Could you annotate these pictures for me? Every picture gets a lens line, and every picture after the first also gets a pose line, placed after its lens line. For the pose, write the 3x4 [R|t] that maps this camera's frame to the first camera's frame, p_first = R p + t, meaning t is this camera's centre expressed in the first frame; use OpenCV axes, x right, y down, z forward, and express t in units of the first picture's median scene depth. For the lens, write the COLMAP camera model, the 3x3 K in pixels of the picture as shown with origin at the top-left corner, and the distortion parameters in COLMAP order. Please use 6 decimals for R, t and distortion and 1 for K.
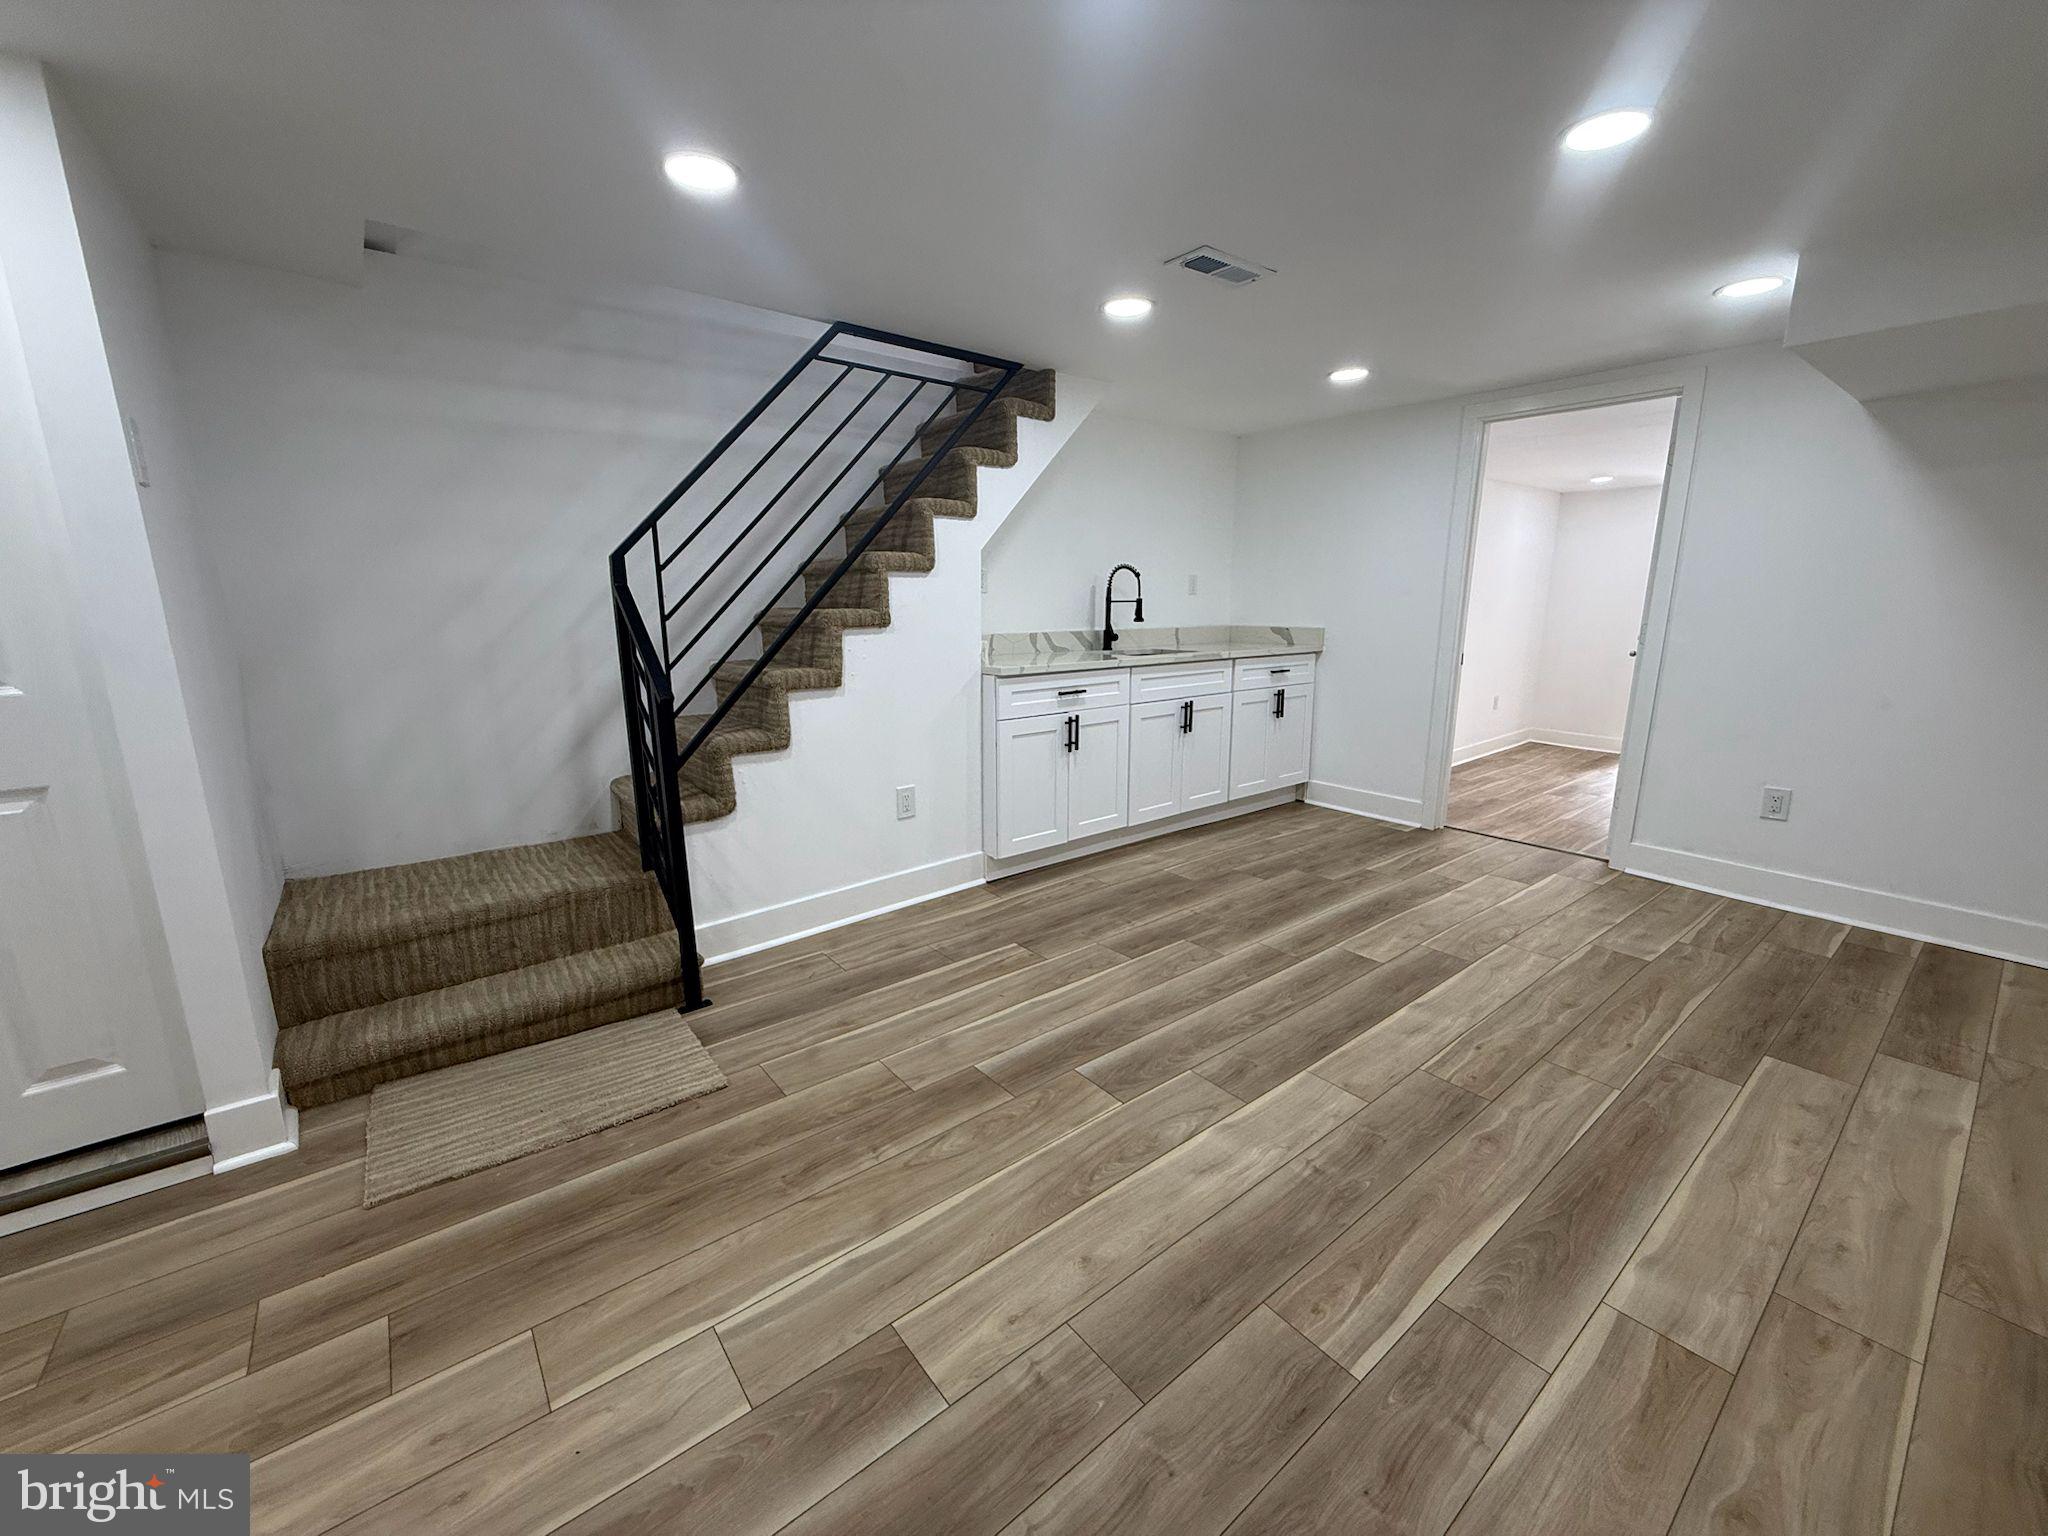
lens RADIAL K [[815.5, 0, 1021.2], [0, 815.5, 767.9], [0, 0, 1]] dist [0.002122, -0.001128]
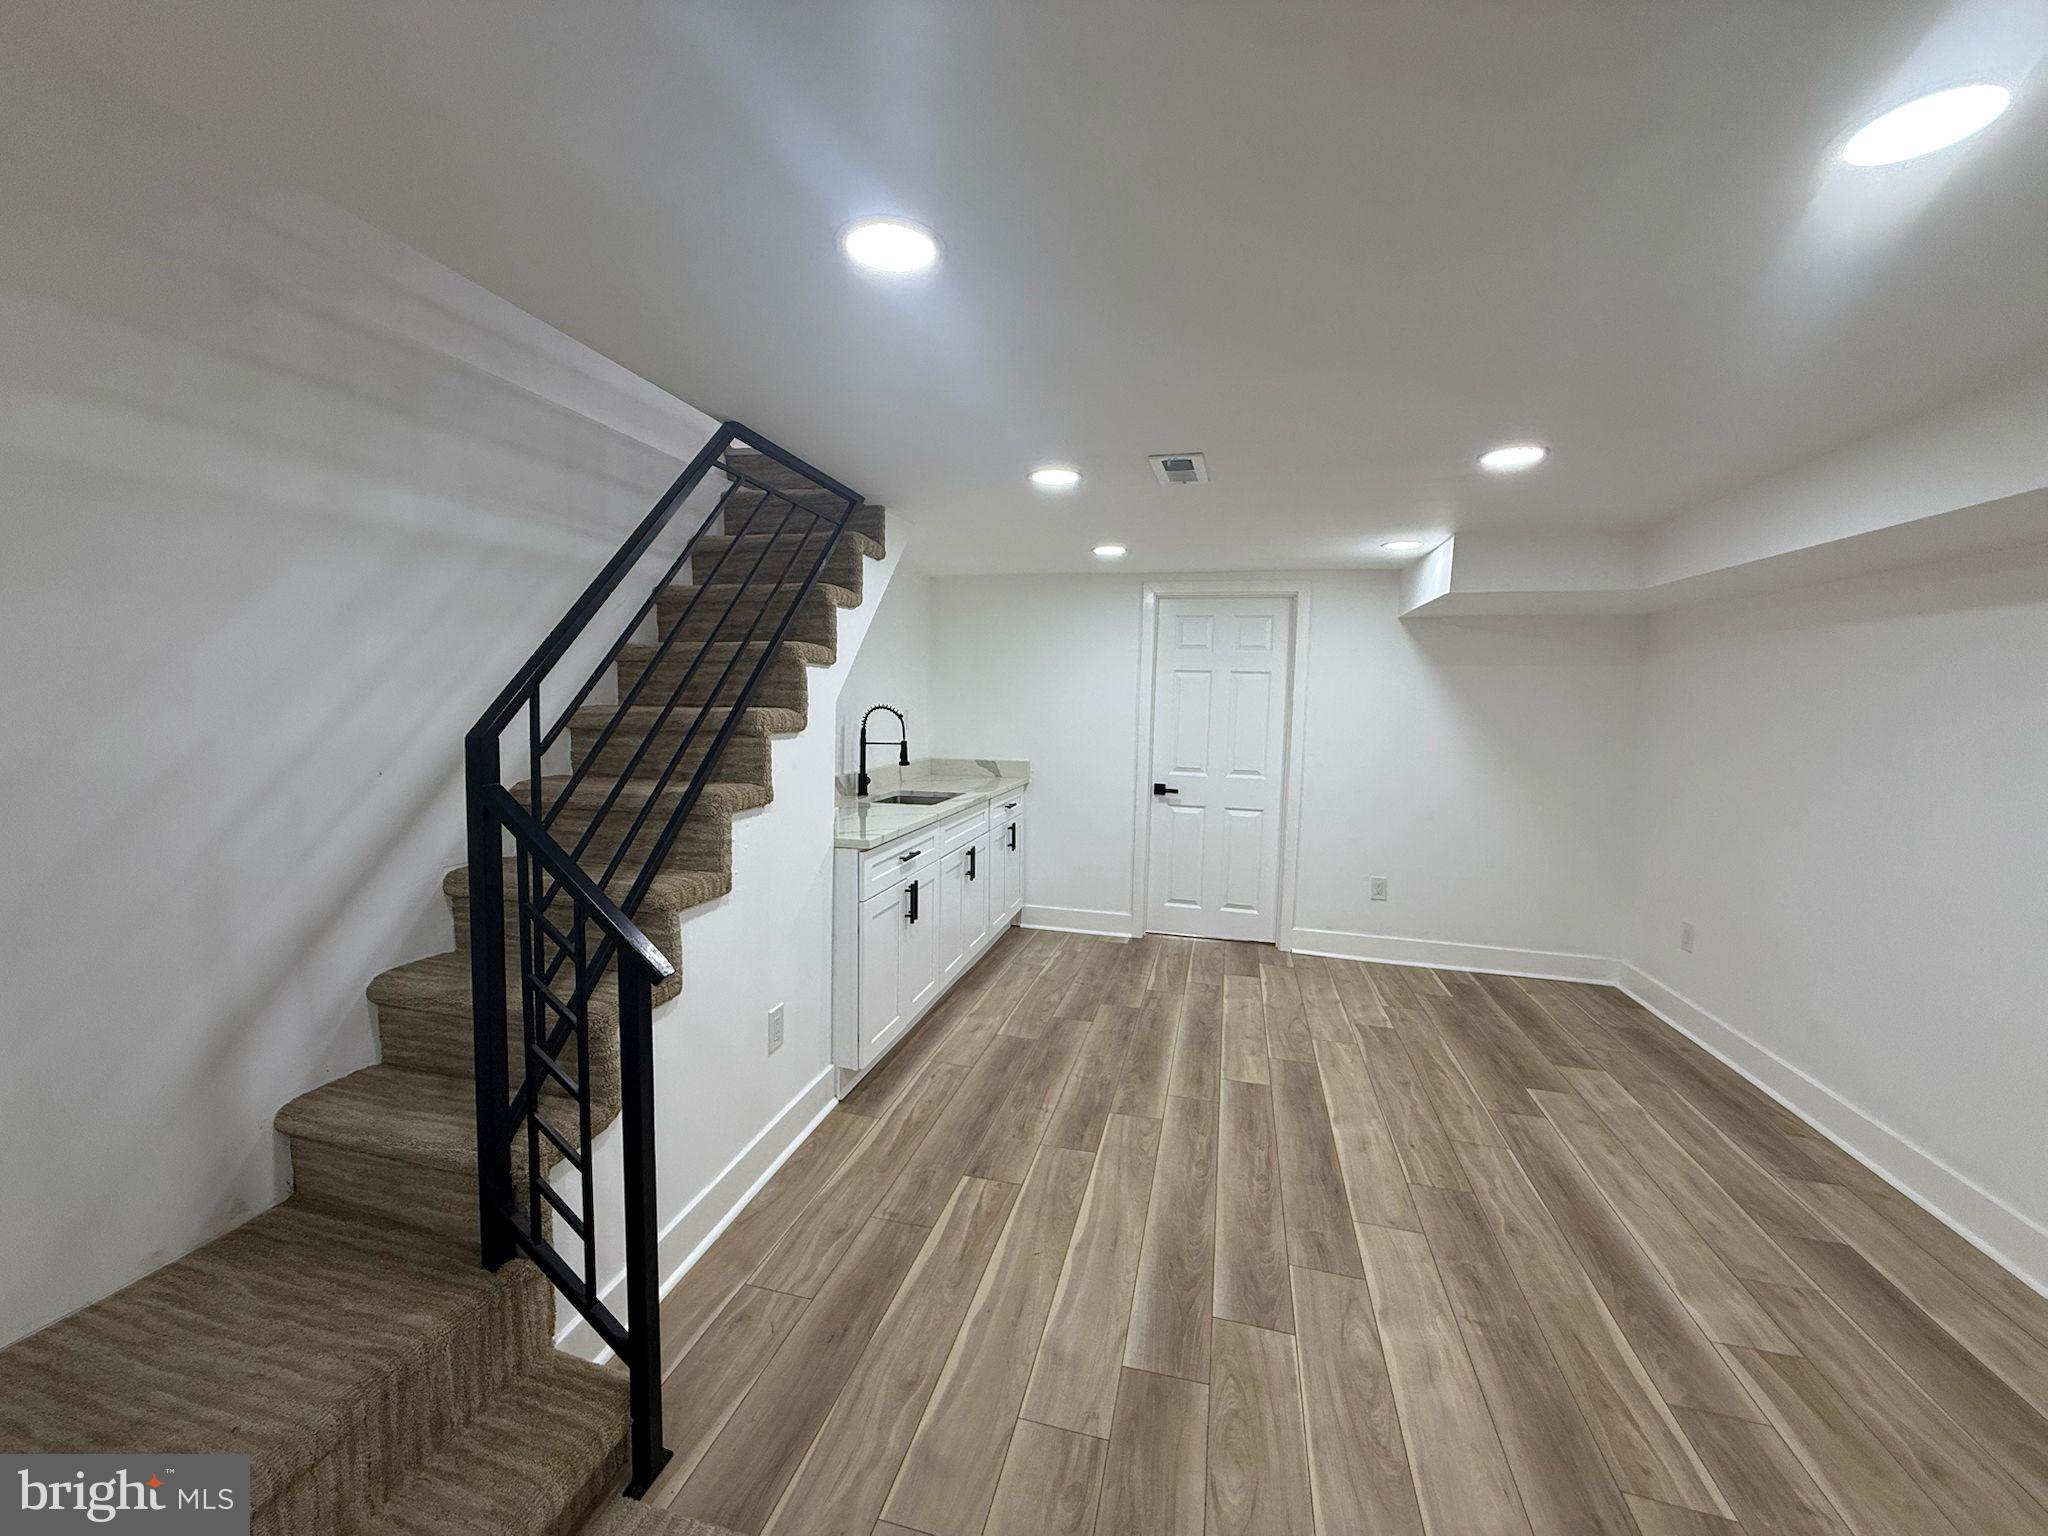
lens RADIAL K [[815.5, 0, 1021.1], [0, 815.5, 763.9], [0, 0, 1]] dist [0.002122, -0.001128]
pose [[0.798903, -0.031004, 0.600661, -0.438690], [0.102953, 0.990981, -0.085780, -0.121384], [-0.592584, 0.130370, 0.794889, 0.244289]]
